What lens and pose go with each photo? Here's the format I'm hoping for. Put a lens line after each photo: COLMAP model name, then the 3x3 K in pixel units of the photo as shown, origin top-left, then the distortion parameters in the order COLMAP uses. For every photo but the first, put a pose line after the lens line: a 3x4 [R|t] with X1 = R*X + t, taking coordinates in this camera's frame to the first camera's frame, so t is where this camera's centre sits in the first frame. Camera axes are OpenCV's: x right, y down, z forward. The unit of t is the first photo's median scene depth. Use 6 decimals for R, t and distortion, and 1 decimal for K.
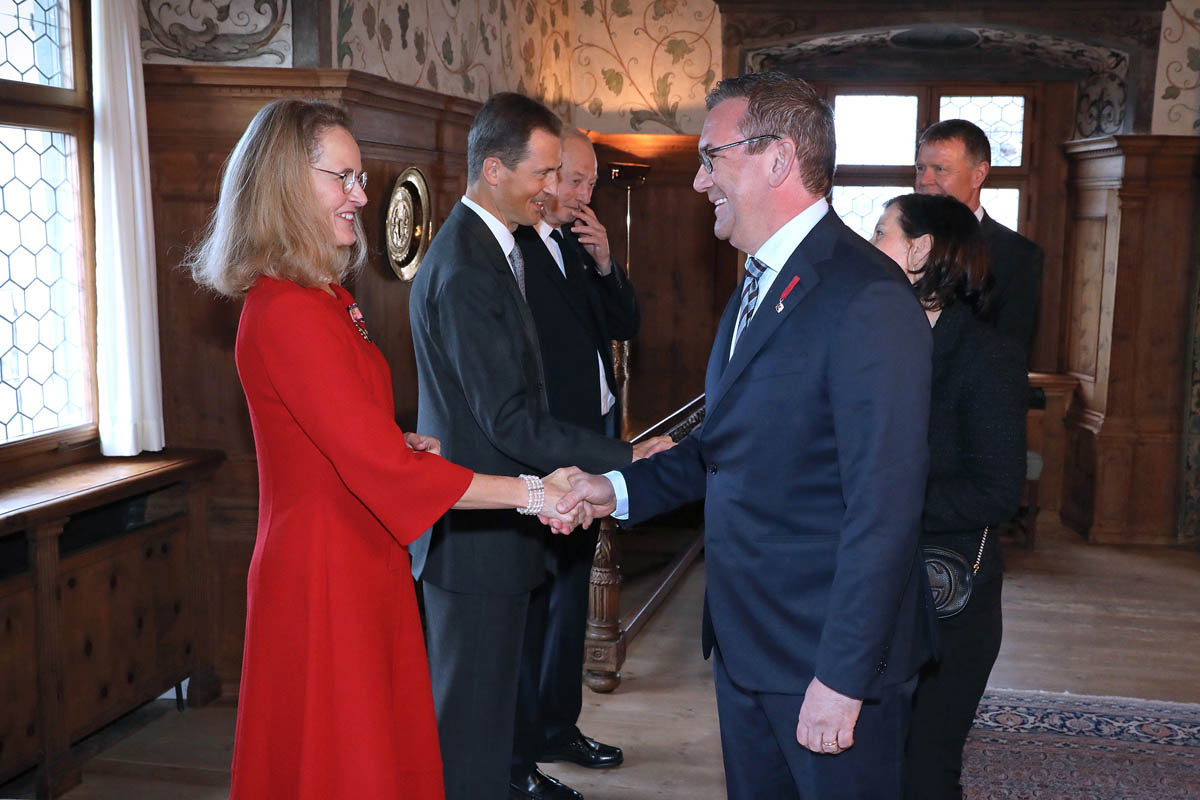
lens RADIAL K [[1271.8, 0, 670.8], [0, 1271.8, 443.3], [0, 0, 1]] dist [-0.060604, 0.100839]
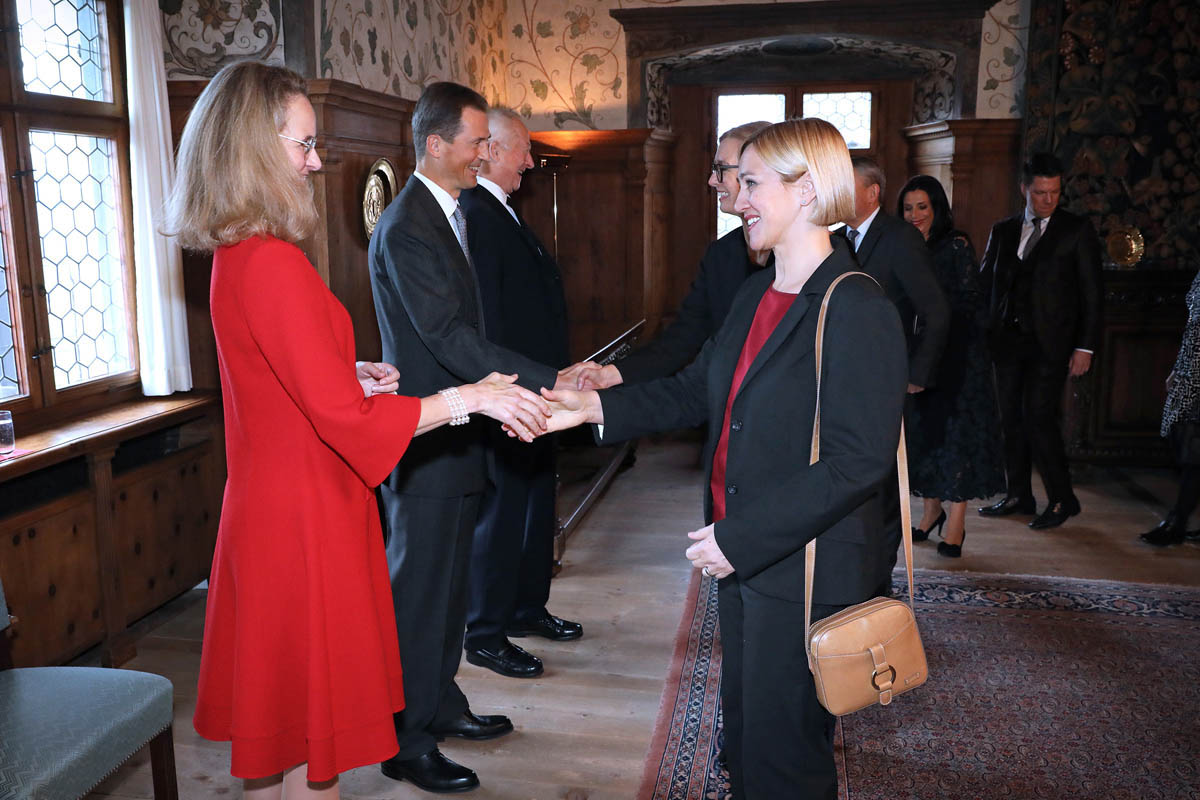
lens RADIAL K [[1005.4, 0, 562.4], [0, 1005.4, 401.7], [0, 0, 1]] dist [-0.089020, 0.095371]
pose [[0.999340, -0.025967, -0.025413, -0.007871], [0.026359, 0.999537, 0.015212, 0.008309], [0.025006, -0.015872, 0.999561, 0.019243]]
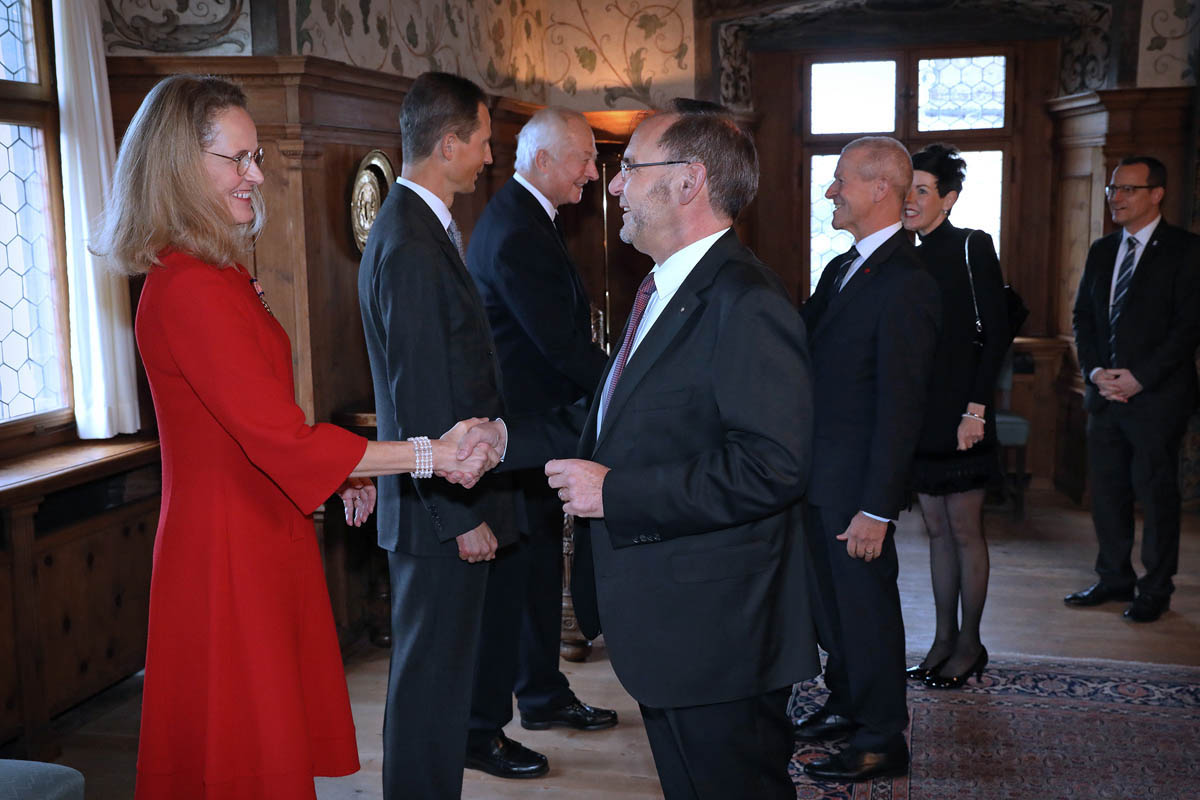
lens RADIAL K [[1290.7, 0, 616.9], [0, 1290.7, 426.3], [0, 0, 1]] dist [-0.017759, 0.129475]
pose [[0.998200, -0.026455, -0.053819, 0.032222], [0.026351, 0.999649, -0.002645, 0.009889], [0.053870, 0.001222, 0.998547, -0.021805]]
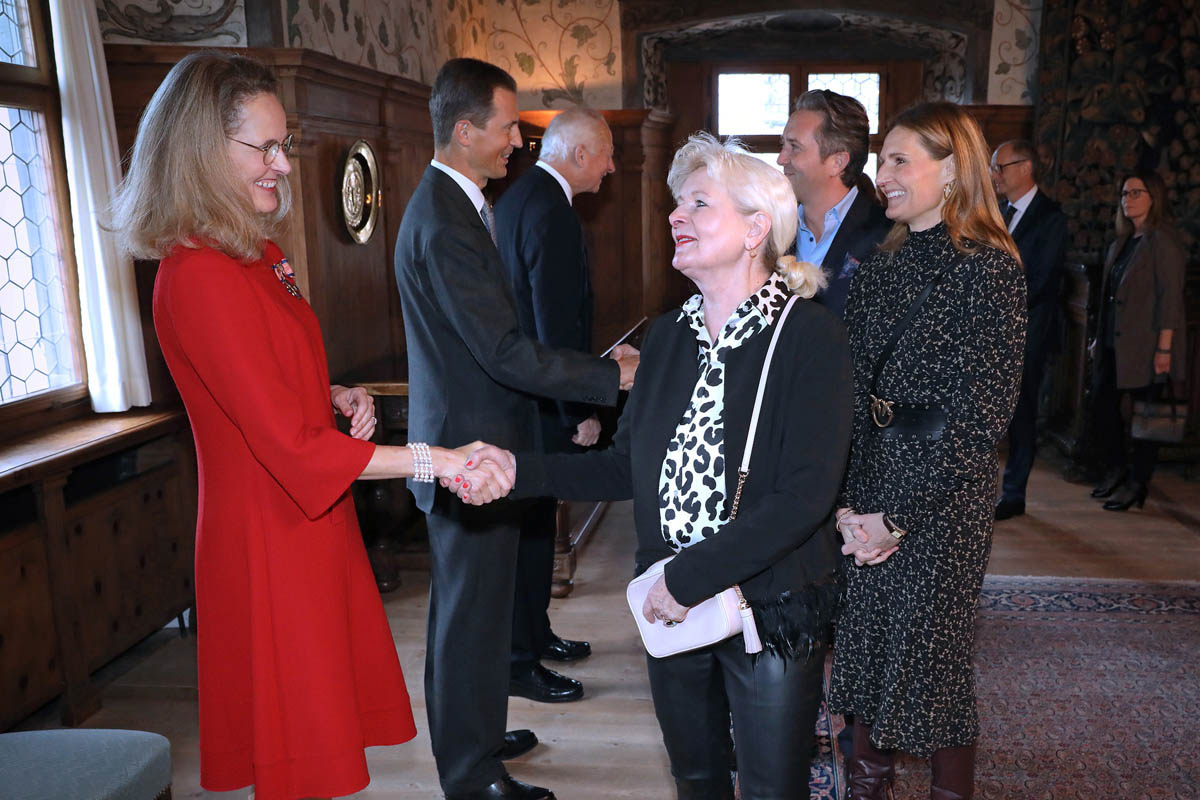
lens RADIAL K [[1071.5, 0, 683.9], [0, 1071.5, 461.3], [0, 0, 1]] dist [-0.074877, 0.097891]
pose [[0.992821, -0.049366, 0.108950, -0.032399], [0.041183, 0.996248, 0.076123, 0.002331], [-0.112299, -0.071090, 0.991128, 0.023706]]
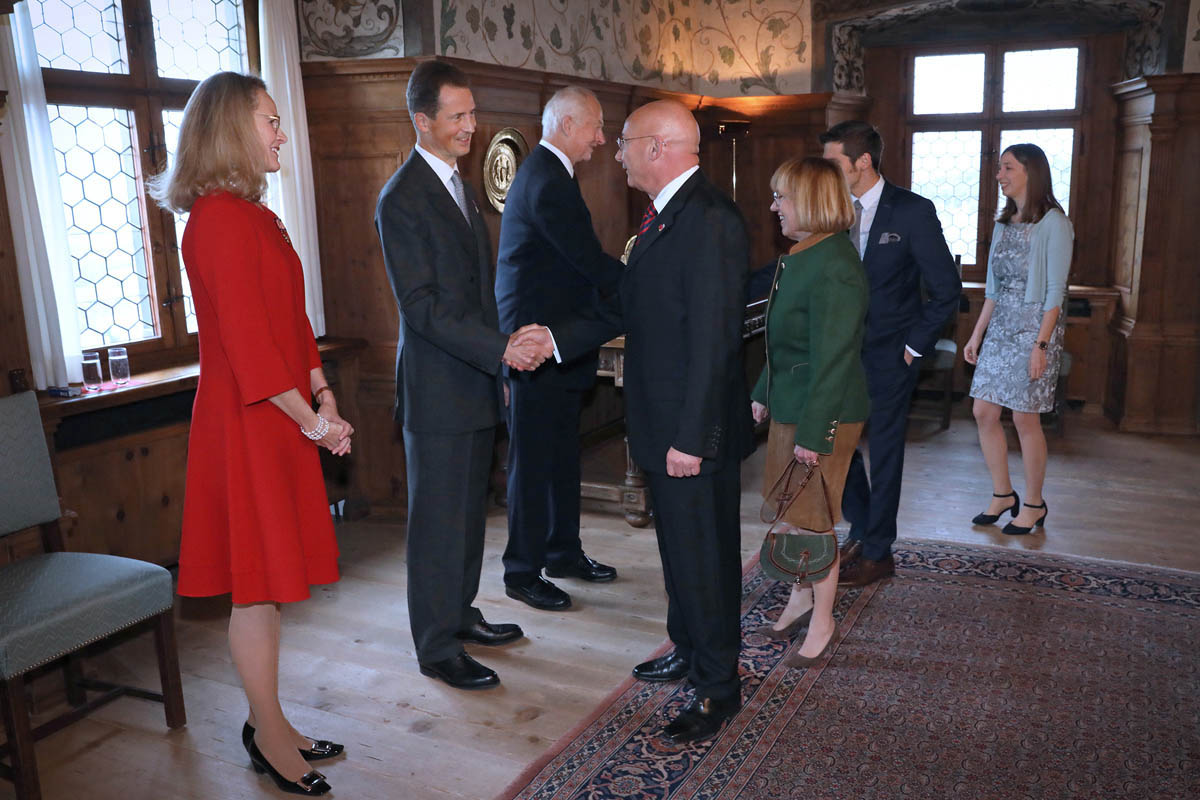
lens RADIAL K [[1003.4, 0, 653.3], [0, 1003.4, 410.3], [0, 0, 1]] dist [-0.089861, 0.093346]
pose [[0.967930, 0.021513, -0.250299, 0.173415], [-0.008110, 0.998483, 0.054457, 0.016320], [0.251091, -0.050680, 0.966636, 0.011705]]
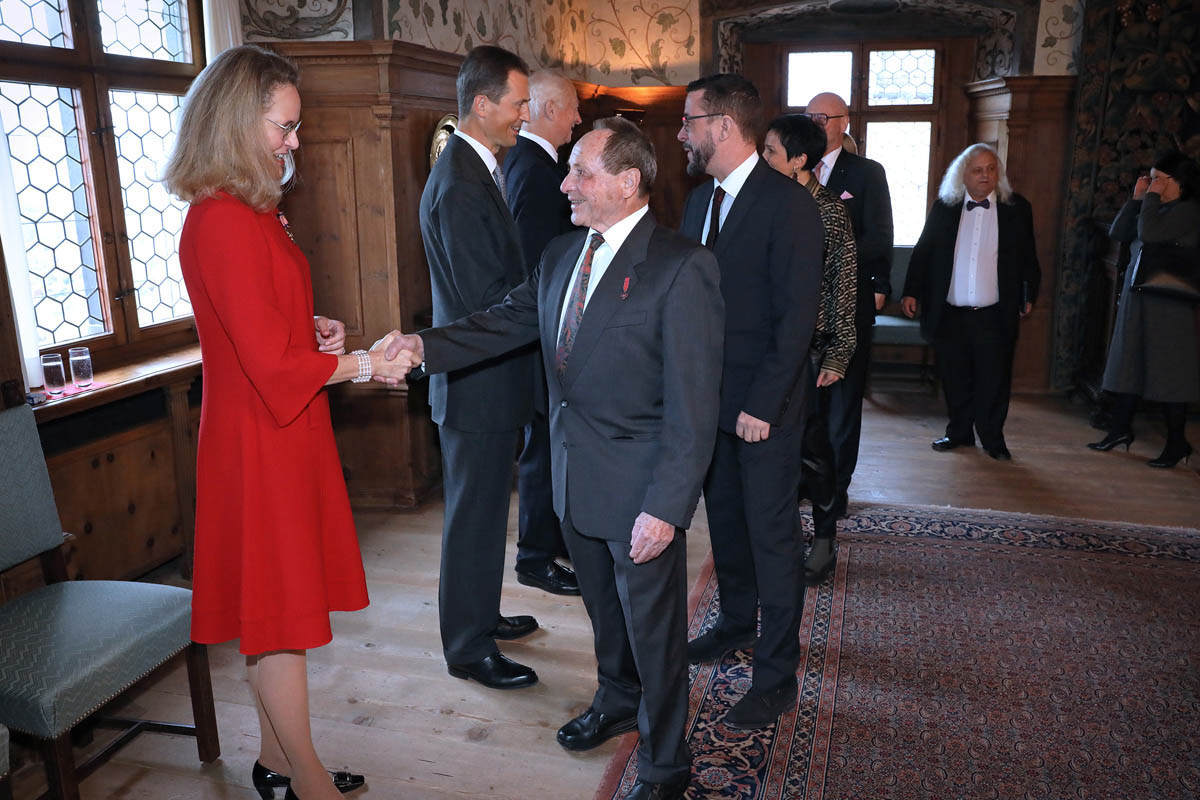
lens RADIAL K [[924.1, 0, 621.5], [0, 924.1, 386.6], [0, 0, 1]] dist [-0.090062, 0.091521]
pose [[0.996567, -0.006379, -0.082547, 0.043628], [0.012077, 0.997563, 0.068725, 0.003281], [0.081908, -0.069486, 0.994215, 0.030616]]
